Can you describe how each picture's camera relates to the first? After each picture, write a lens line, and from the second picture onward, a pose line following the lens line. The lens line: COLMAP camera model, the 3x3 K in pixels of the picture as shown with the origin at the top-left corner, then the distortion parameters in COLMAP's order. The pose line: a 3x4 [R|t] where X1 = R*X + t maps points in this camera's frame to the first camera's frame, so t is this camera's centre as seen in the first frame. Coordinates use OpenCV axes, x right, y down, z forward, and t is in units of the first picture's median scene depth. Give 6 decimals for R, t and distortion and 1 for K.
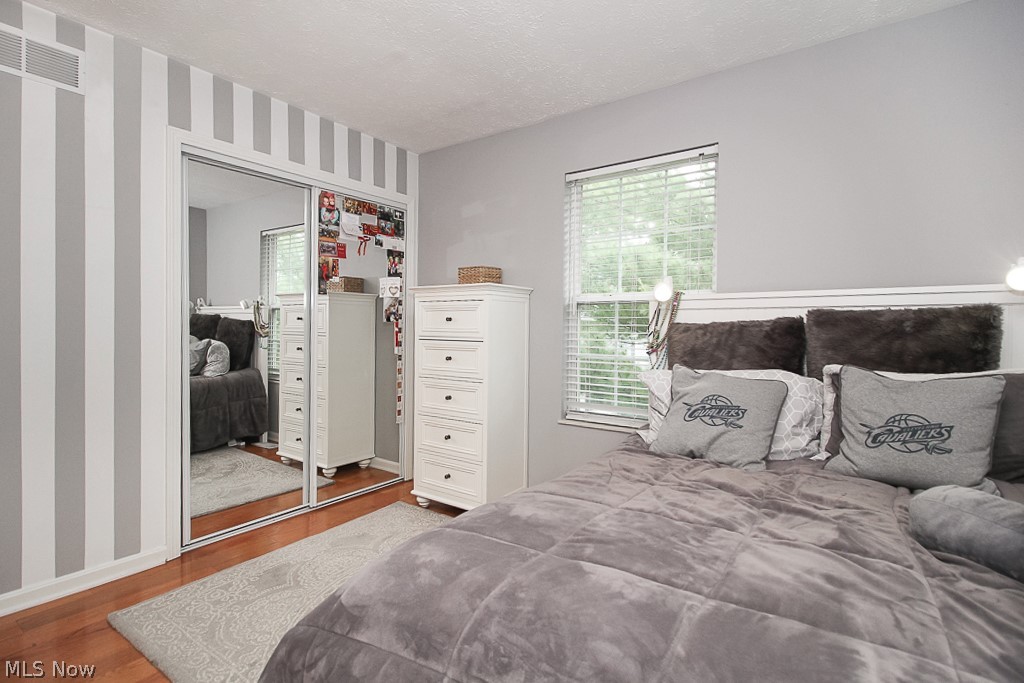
lens RADIAL K [[485.6, 0, 505.4], [0, 485.6, 330.4], [0, 0, 1]] dist [0.003871, -0.009813]
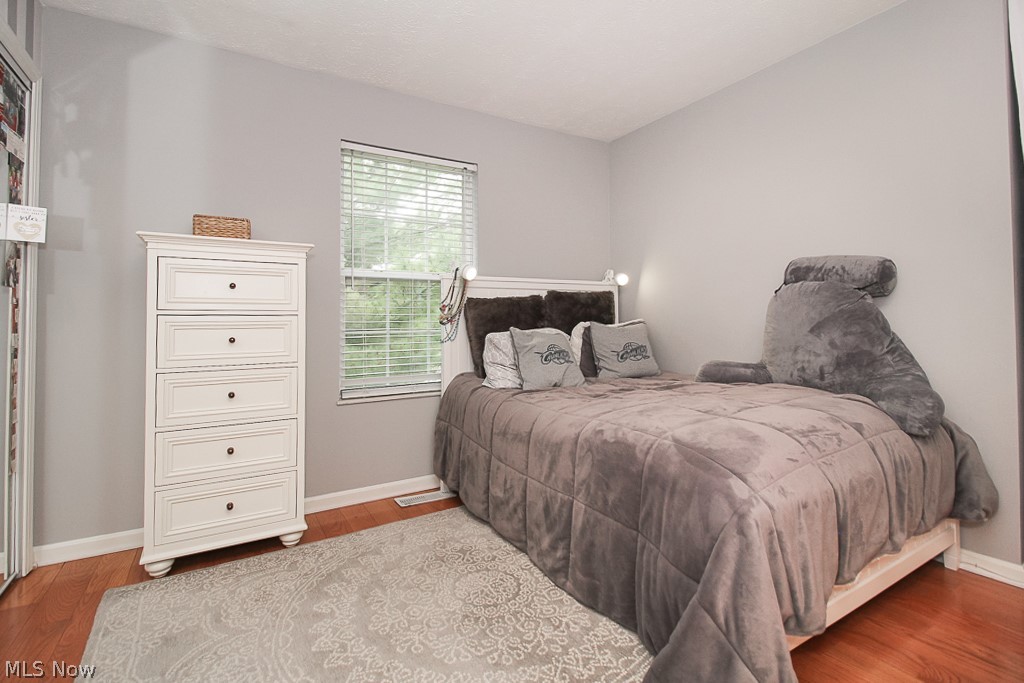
lens RADIAL K [[475.6, 0, 510.7], [0, 475.6, 308.7], [0, 0, 1]] dist [0.000103, -0.009503]
pose [[0.389272, 0.010299, 0.921065, -0.713068], [0.014064, 0.999754, -0.017123, 0.034082], [-0.921016, 0.019620, 0.389031, 0.406791]]
